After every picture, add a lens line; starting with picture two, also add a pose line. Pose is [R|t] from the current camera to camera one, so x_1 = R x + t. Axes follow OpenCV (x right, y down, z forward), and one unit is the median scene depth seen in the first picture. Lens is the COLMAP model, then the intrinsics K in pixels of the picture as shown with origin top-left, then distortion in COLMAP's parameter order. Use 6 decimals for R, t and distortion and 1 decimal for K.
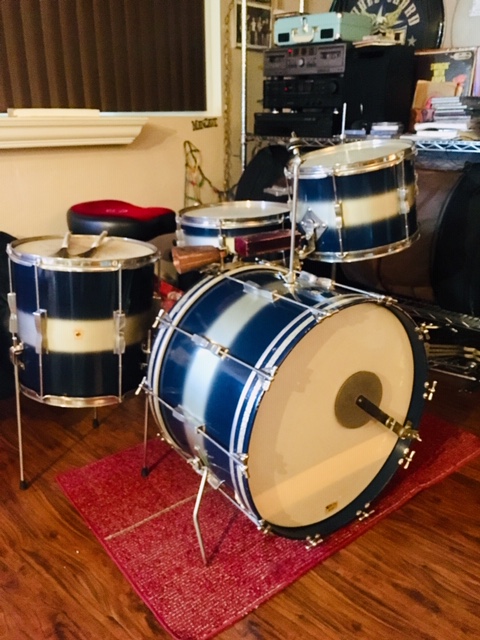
lens RADIAL K [[548.4, 0, 238.3], [0, 548.4, 323.3], [0, 0, 1]] dist [0.069260, -0.107869]
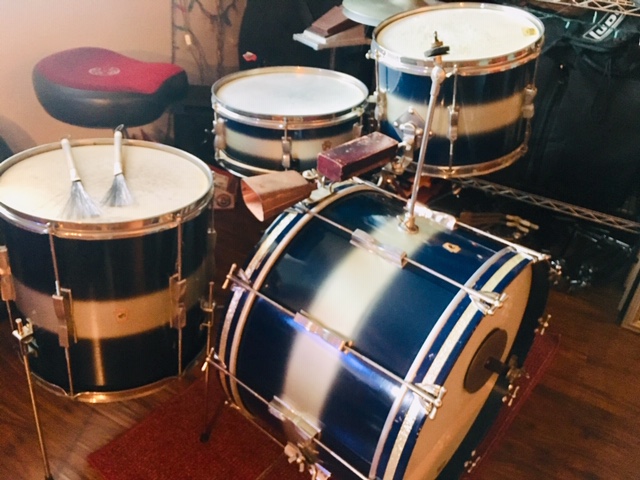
lens RADIAL K [[548.4, 0, 317.7], [0, 548.4, 240.2], [0, 0, 1]] dist [0.069260, -0.107869]
pose [[0.971721, -0.073799, 0.224303, -0.190115], [0.020881, 0.973040, 0.229687, -0.220723], [-0.235207, -0.218508, 0.947065, 0.280459]]
